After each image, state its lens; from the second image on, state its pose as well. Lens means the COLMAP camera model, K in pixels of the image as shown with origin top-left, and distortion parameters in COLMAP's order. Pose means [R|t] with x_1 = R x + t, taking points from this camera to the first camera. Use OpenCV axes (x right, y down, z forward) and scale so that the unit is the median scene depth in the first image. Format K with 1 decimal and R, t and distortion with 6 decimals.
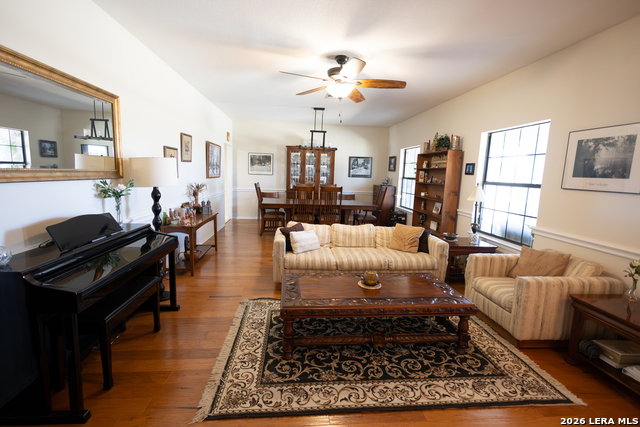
lens RADIAL K [[295.6, 0, 319.2], [0, 295.6, 213.2], [0, 0, 1]] dist [0.008068, -0.000448]
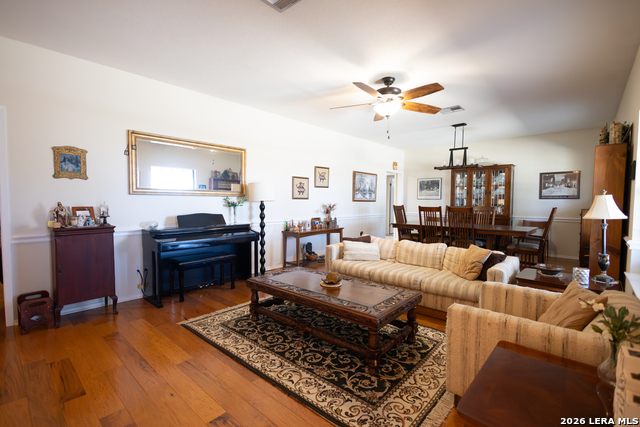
lens RADIAL K [[295.6, 0, 330.7], [0, 295.6, 214.6], [0, 0, 1]] dist [0.008068, -0.000448]
pose [[0.692203, 0.004541, -0.721689, 1.037633], [-0.082882, 0.993864, -0.073242, 0.078229], [0.716928, 0.110514, 0.688332, 0.257643]]
